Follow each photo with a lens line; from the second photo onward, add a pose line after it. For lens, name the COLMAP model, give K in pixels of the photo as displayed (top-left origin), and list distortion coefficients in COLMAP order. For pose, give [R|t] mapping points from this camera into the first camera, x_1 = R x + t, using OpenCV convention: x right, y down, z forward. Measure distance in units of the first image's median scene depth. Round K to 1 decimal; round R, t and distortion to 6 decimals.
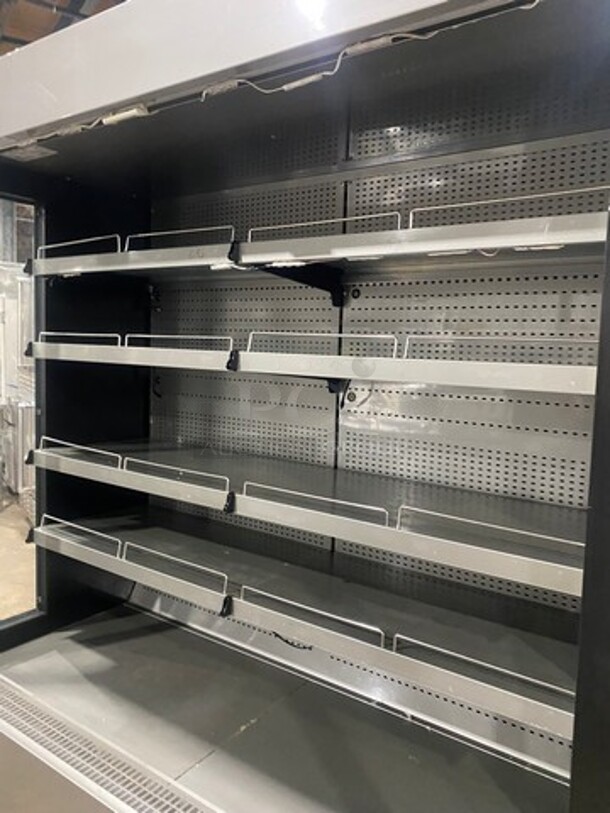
lens RADIAL K [[610.7, 0, 315.2], [0, 610.7, 396.7], [0, 0, 1]] dist [0.002736, -0.000568]
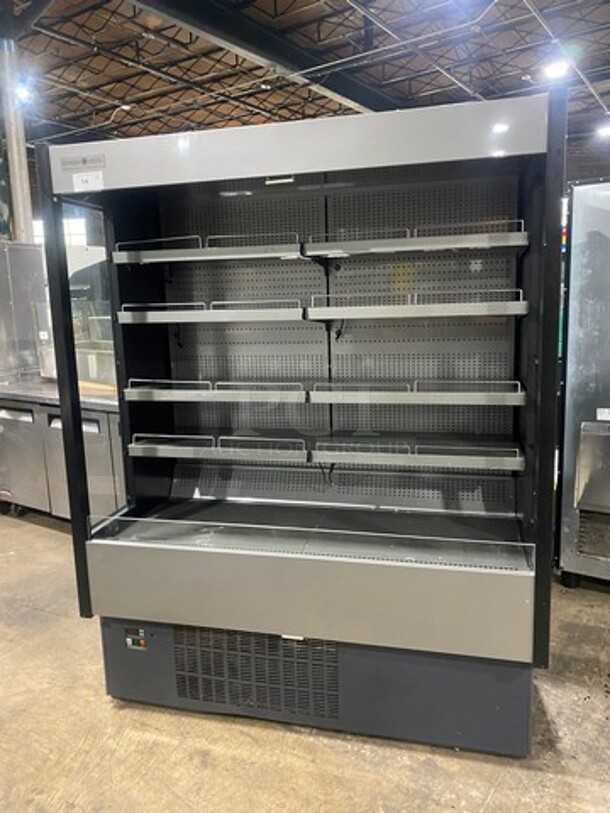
lens RADIAL K [[611.3, 0, 302.8], [0, 611.3, 403.8], [0, 0, 1]] dist [0.007131, -0.004240]
pose [[0.934158, -0.118691, 0.336543, -0.592090], [0.089529, 0.990856, 0.100944, 0.014953], [-0.345446, -0.064167, 0.936242, -0.491363]]
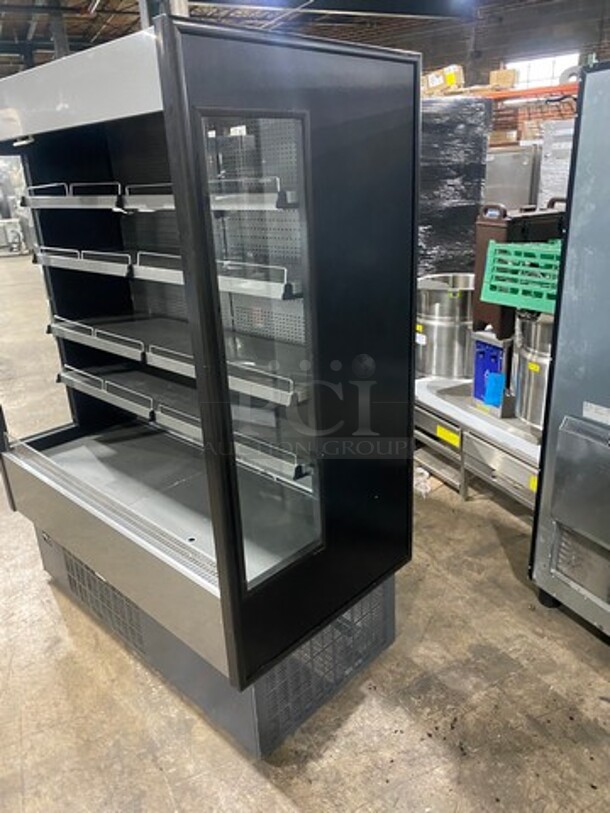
lens RADIAL K [[613.5, 0, 305.8], [0, 613.5, 417.6], [0, 0, 1]] dist [0.004688, -0.001630]
pose [[0.983850, -0.013604, -0.178476, 0.486095], [0.065415, 0.955463, 0.287770, -0.101316], [0.166613, -0.294798, 0.940922, -0.462397]]
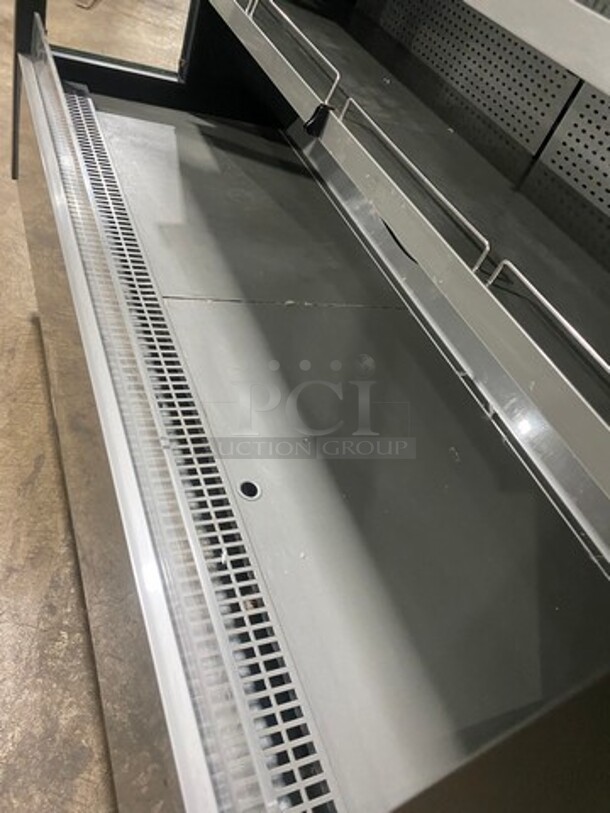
lens RADIAL K [[611.3, 0, 302.8], [0, 611.3, 403.8], [0, 0, 1]] dist [0.007131, -0.004240]
pose [[0.801856, 0.549030, -0.235781, 0.126568], [-0.335691, 0.740375, 0.582372, 0.159471], [0.494306, -0.387829, 0.777978, 0.311301]]
